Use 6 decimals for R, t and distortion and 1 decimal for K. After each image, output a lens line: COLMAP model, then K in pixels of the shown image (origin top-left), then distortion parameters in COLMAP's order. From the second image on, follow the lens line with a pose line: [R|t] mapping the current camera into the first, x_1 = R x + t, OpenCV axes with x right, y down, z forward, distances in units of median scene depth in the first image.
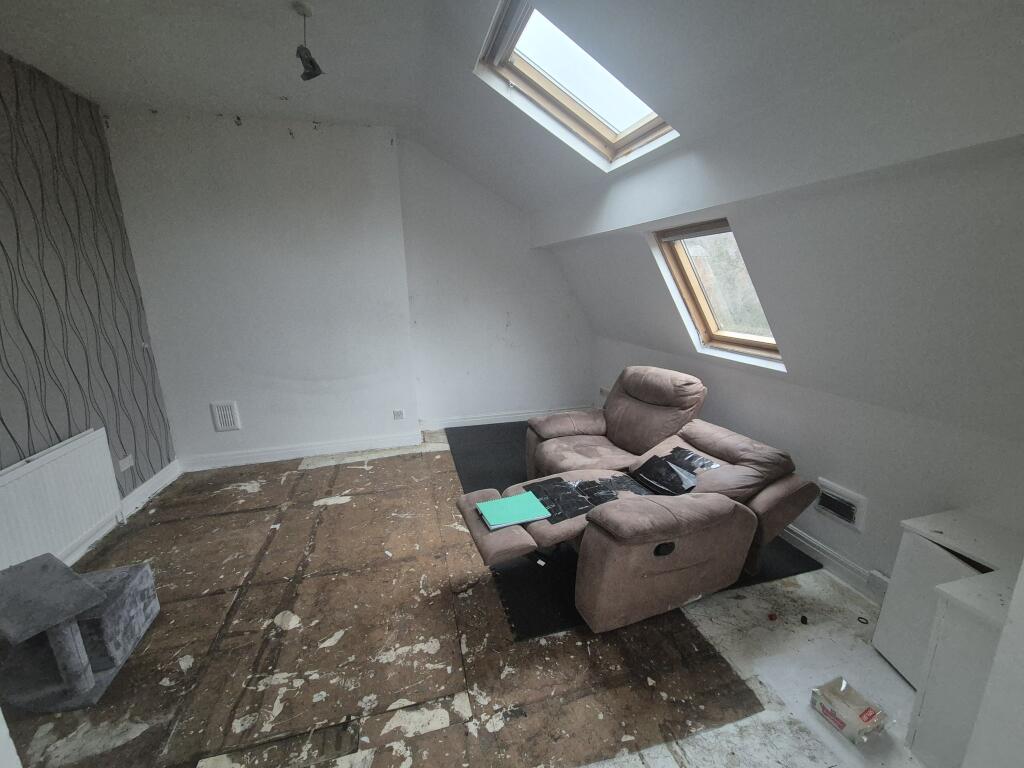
lens RADIAL K [[418.4, 0, 515.2], [0, 418.4, 383.1], [0, 0, 1]] dist [-0.002391, 0.003673]
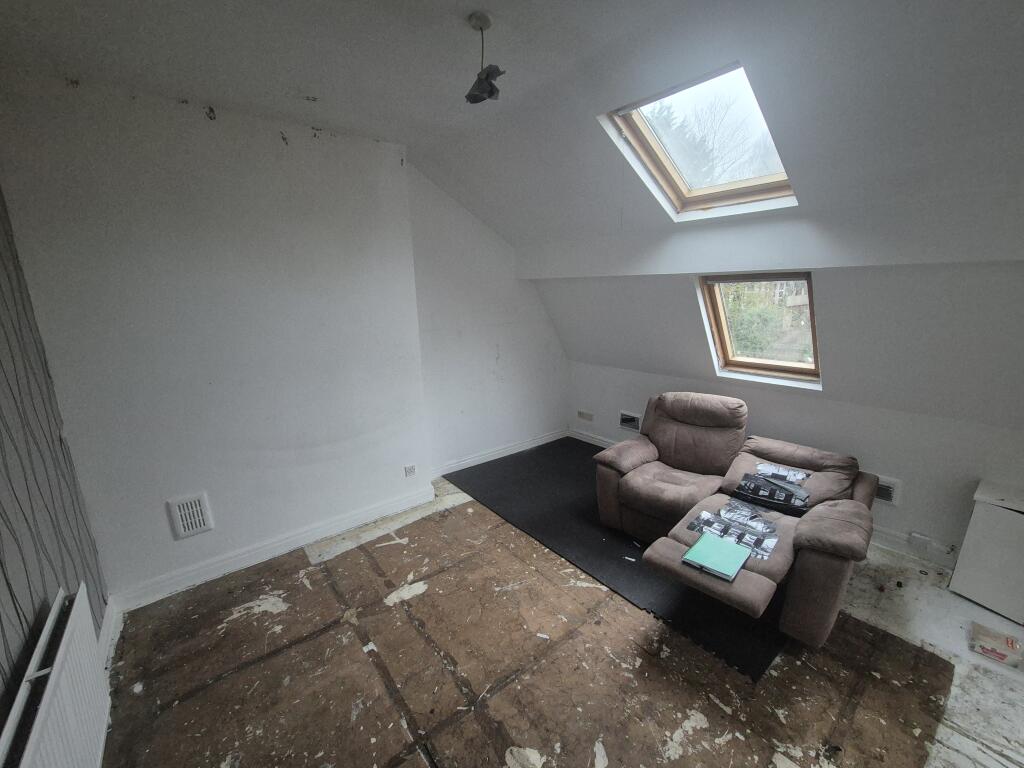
lens RADIAL K [[418.4, 0, 515.2], [0, 418.4, 383.1], [0, 0, 1]] dist [-0.002391, 0.003673]
pose [[0.918009, -0.088881, 0.386470, -0.555898], [0.100067, 0.994941, -0.008877, -0.104980], [-0.383726, 0.046822, 0.922259, 0.153931]]
